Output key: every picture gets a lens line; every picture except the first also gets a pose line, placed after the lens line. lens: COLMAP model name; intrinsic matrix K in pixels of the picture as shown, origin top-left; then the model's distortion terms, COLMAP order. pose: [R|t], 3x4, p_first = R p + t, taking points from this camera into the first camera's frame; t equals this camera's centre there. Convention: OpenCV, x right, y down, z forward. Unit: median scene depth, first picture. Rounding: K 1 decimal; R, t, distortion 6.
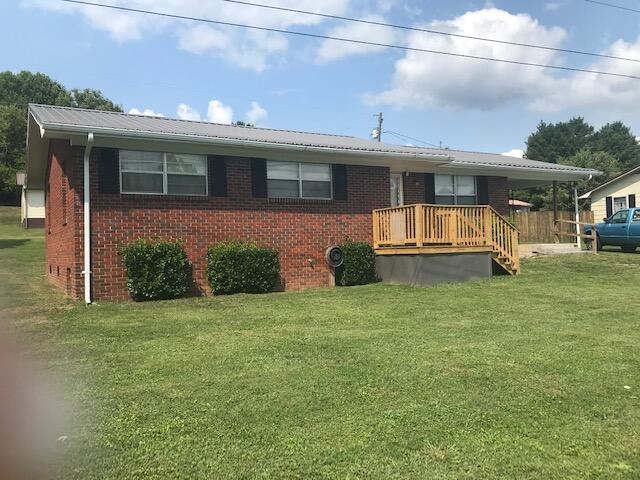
lens RADIAL K [[547.1, 0, 320.0], [0, 547.1, 240.0], [0, 0, 1]] dist [0.020189, 0.013123]
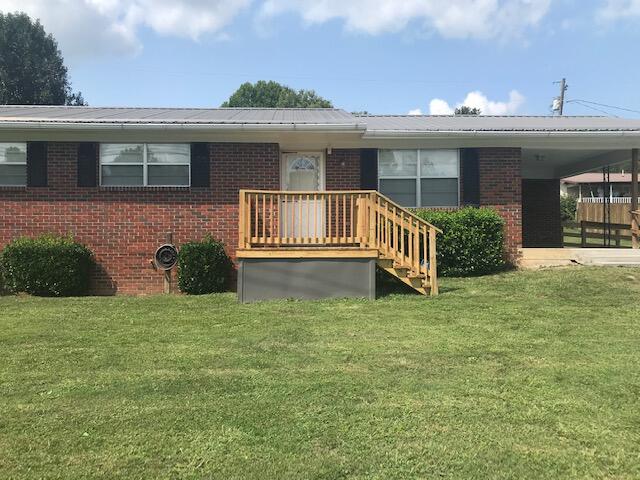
lens RADIAL K [[547.1, 0, 320.0], [0, 547.1, 240.0], [0, 0, 1]] dist [0.020189, 0.013123]
pose [[0.878153, 0.021820, -0.477883, 0.548988], [-0.015172, 0.999727, 0.017767, -0.011802], [0.478140, -0.008352, 0.878244, 0.352526]]
